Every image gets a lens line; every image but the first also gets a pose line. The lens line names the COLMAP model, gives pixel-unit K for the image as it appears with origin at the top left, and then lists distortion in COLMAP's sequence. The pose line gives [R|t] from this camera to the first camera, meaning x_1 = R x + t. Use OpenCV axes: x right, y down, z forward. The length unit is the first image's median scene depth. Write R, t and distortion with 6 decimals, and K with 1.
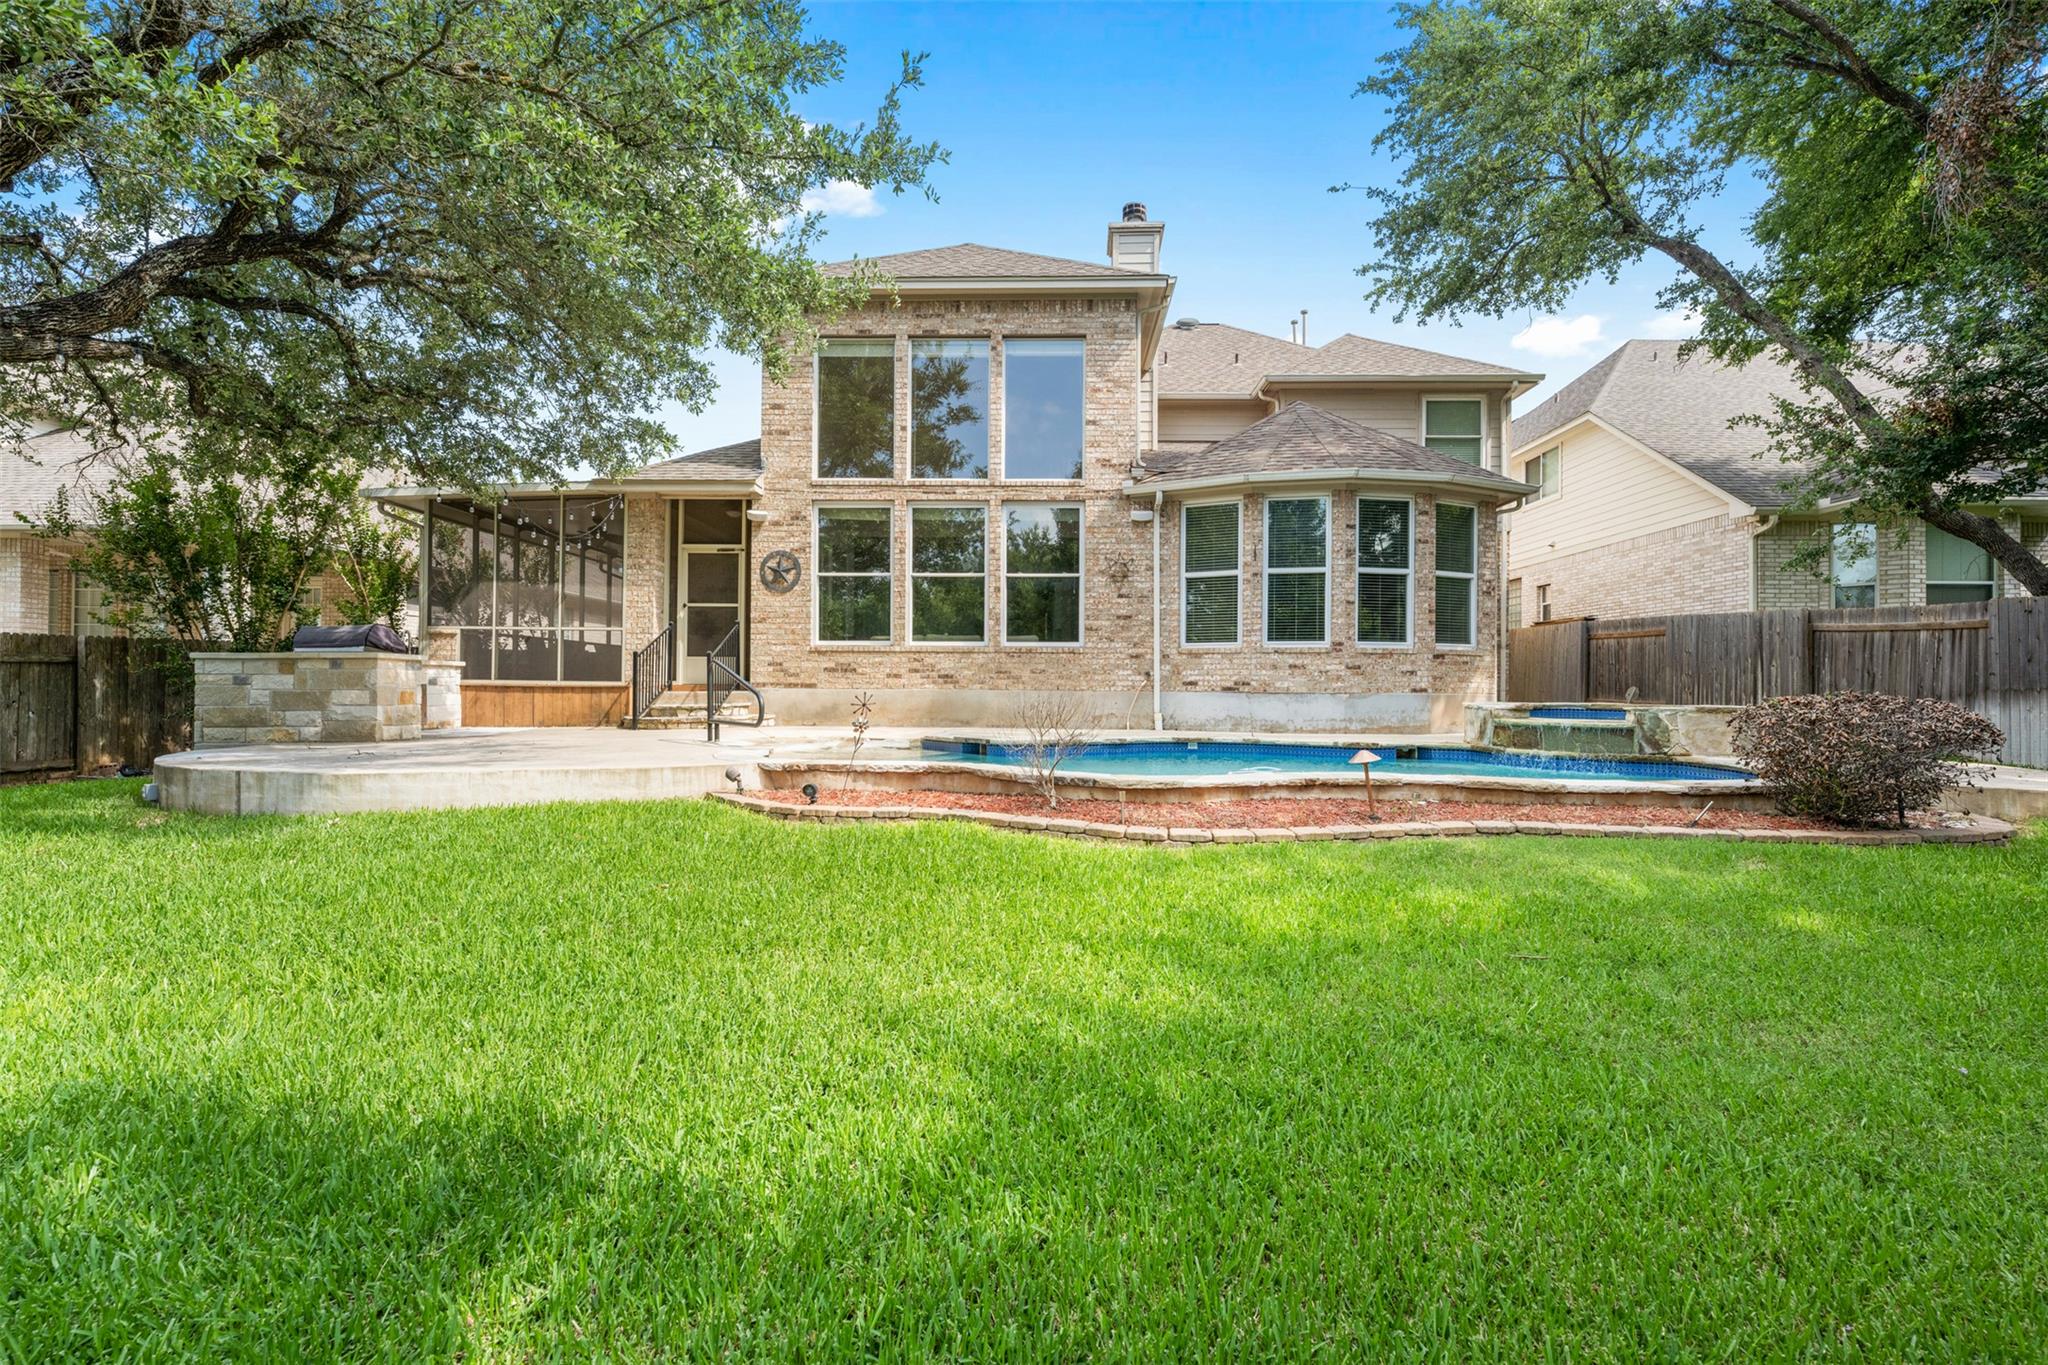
lens RADIAL K [[885.0, 0, 1024.6], [0, 885.0, 677.6], [0, 0, 1]] dist [-0.008681, -0.000820]
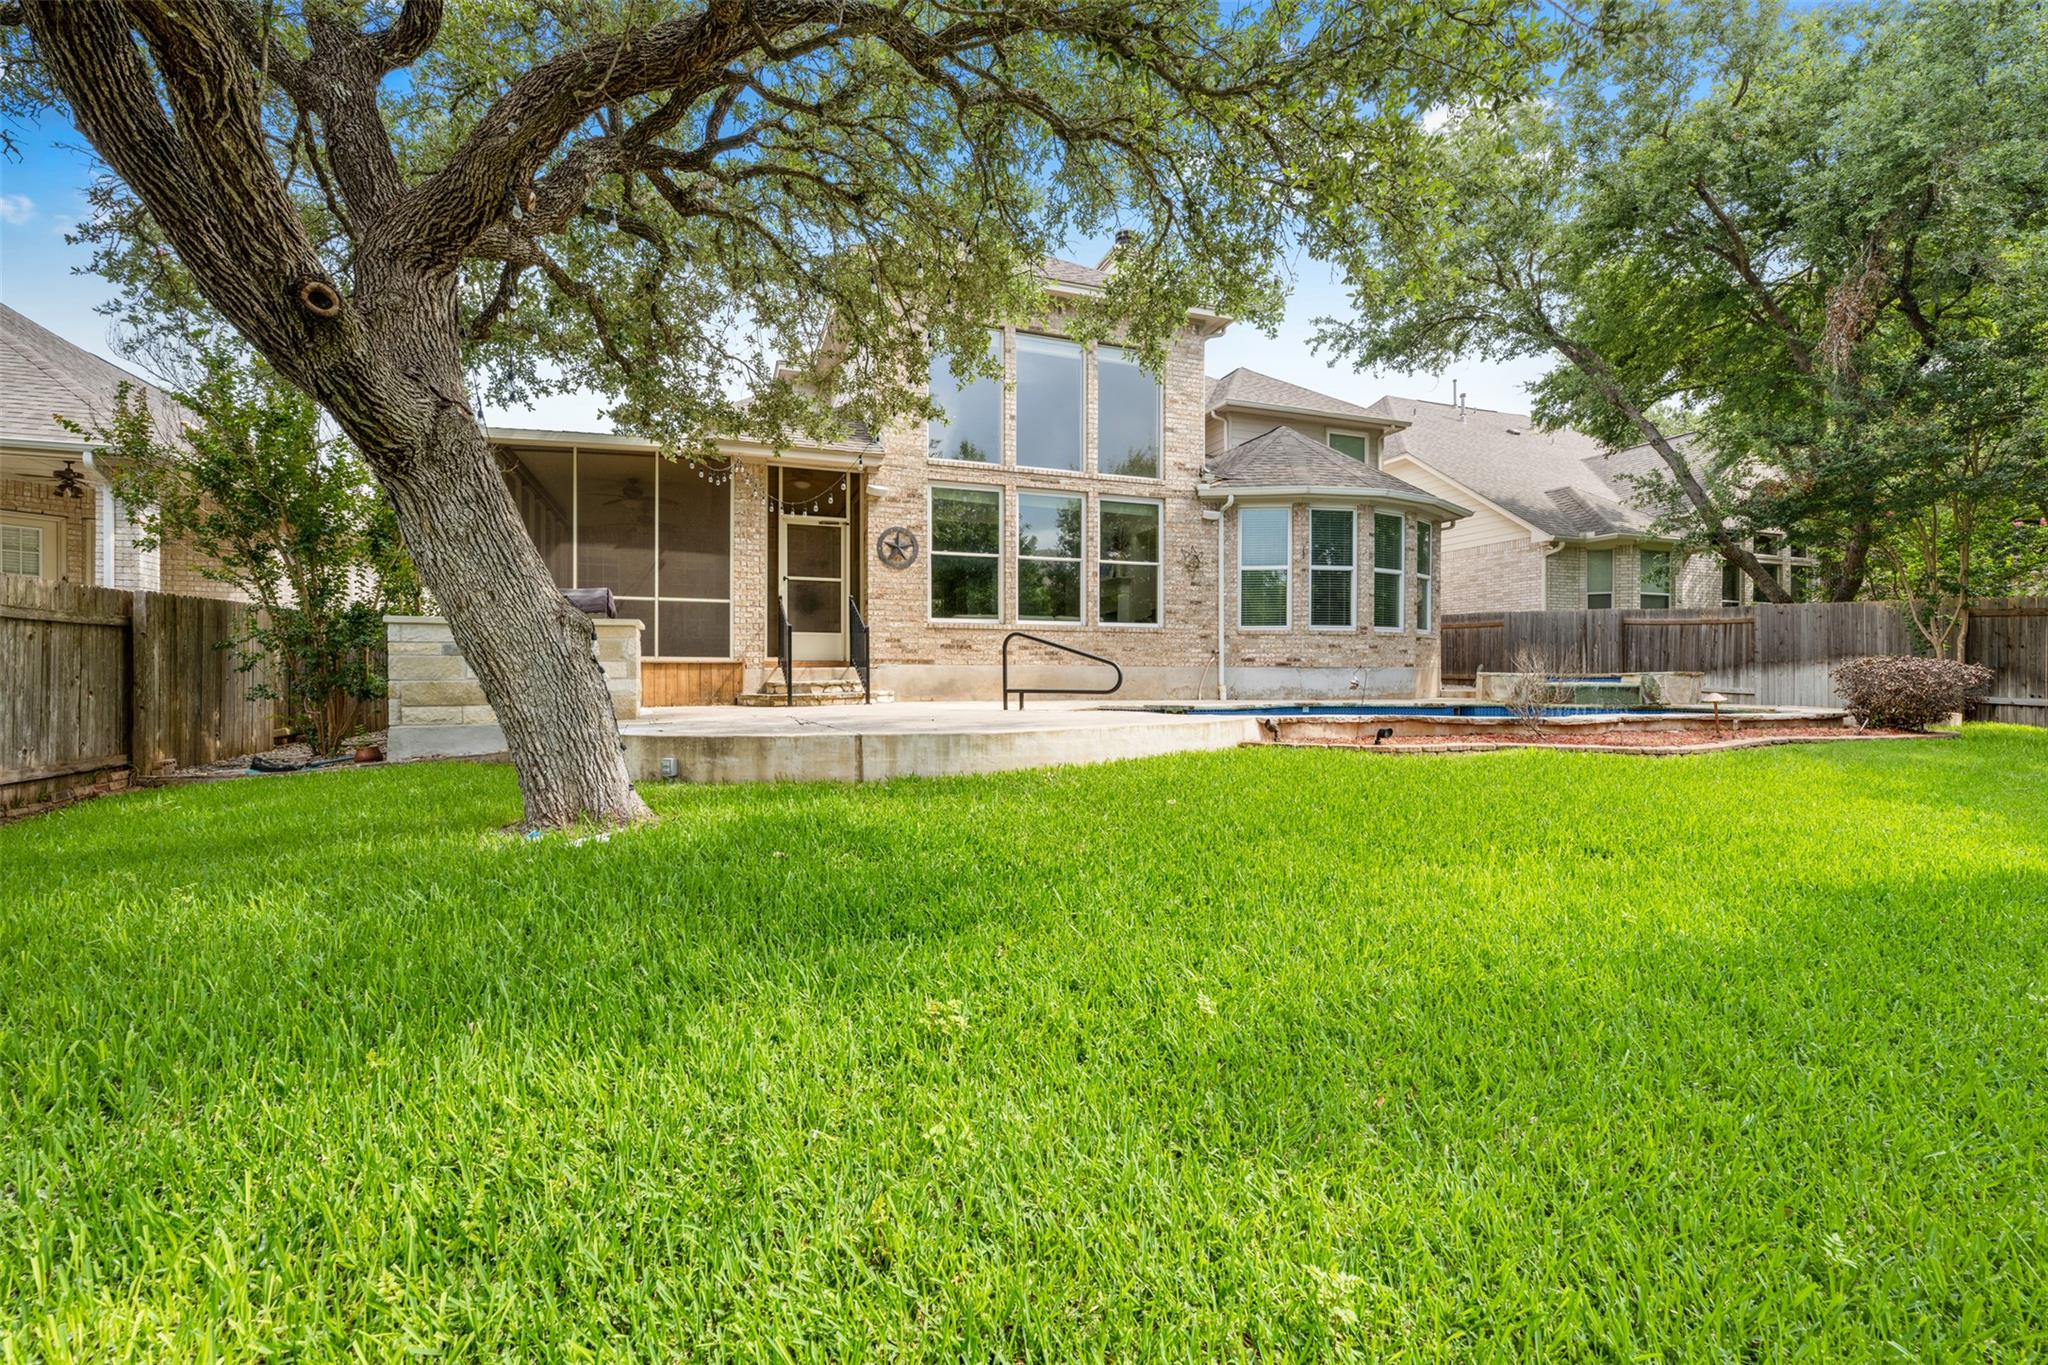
lens RADIAL K [[885.0, 0, 1017.5], [0, 885.0, 692.3], [0, 0, 1]] dist [-0.008681, -0.000820]
pose [[0.927520, -0.011905, 0.373585, -0.528999], [0.001031, 0.999570, 0.029293, 0.014526], [-0.373773, -0.026784, 0.927133, 0.015342]]
